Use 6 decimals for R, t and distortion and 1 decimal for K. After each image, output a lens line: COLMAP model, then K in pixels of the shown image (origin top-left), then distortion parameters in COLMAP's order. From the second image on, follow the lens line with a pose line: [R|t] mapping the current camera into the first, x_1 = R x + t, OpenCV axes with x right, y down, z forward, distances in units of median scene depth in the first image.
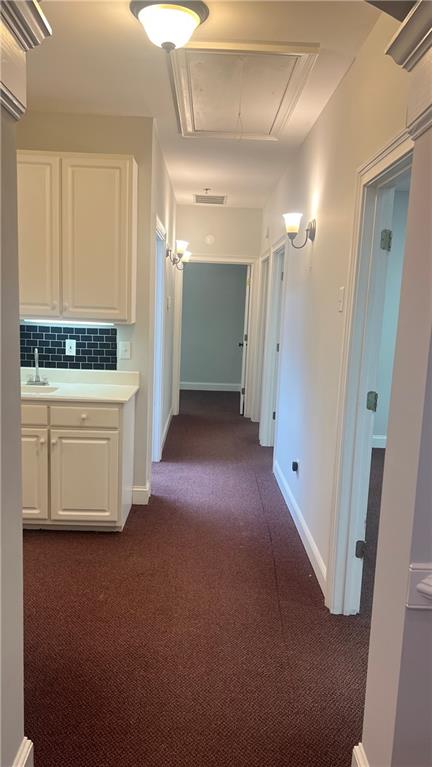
lens RADIAL K [[574.1, 0, 217.4], [0, 574.1, 393.5], [0, 0, 1]] dist [0.091217, -0.004028]
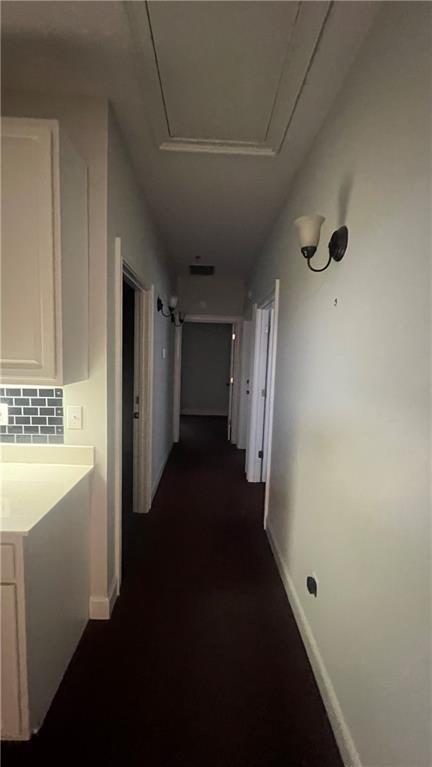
lens RADIAL K [[305.7, 0, 214.2], [0, 305.7, 383.5], [0, 0, 1]] dist [0.003322, -0.000497]
pose [[0.999974, -0.007135, 0.000886, 0.019075], [0.007174, 0.998325, -0.057414, -0.097407], [-0.000475, 0.057419, 0.998350, 0.626146]]
